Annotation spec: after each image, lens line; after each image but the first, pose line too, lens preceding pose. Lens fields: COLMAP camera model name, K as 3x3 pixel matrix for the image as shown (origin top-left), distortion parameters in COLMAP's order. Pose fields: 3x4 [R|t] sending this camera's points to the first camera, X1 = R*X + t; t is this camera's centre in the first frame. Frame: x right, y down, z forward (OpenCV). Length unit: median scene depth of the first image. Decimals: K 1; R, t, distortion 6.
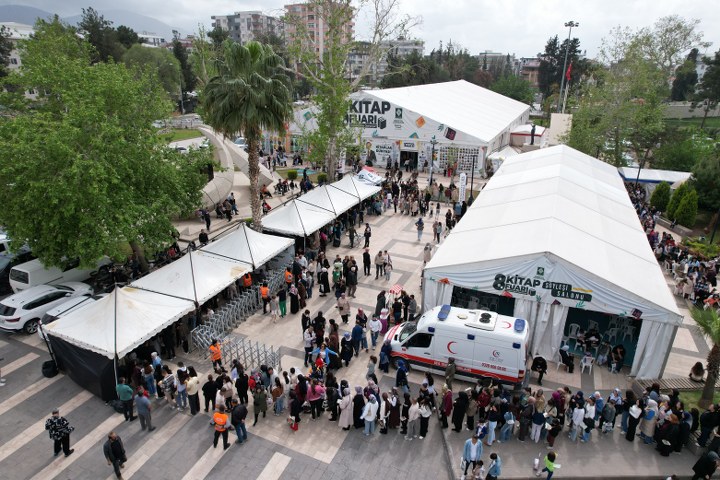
lens RADIAL K [[480.2, 0, 354.5], [0, 480.2, 246.3], [0, 0, 1]] dist [-0.055877, 0.021602]
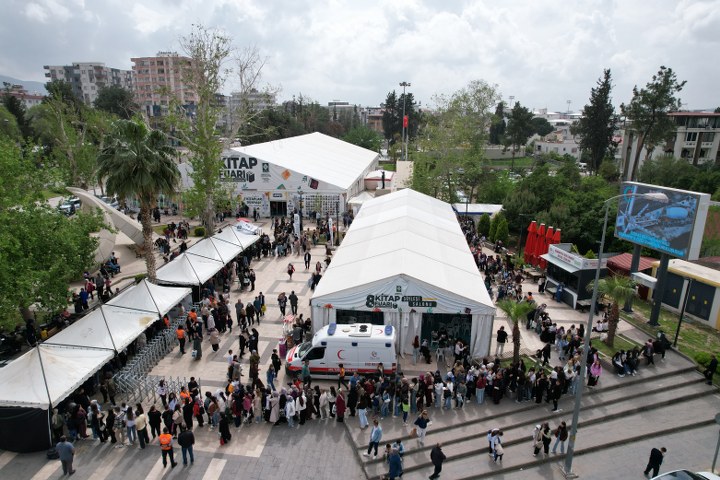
lens RADIAL K [[480.2, 0, 359.1], [0, 480.2, 241.8], [0, 0, 1]] dist [-0.055877, 0.021602]
pose [[0.954691, -0.082228, 0.286013, -0.041256], [0.110611, 0.990264, -0.084515, 0.010432], [-0.276278, 0.112322, 0.954491, -0.122932]]
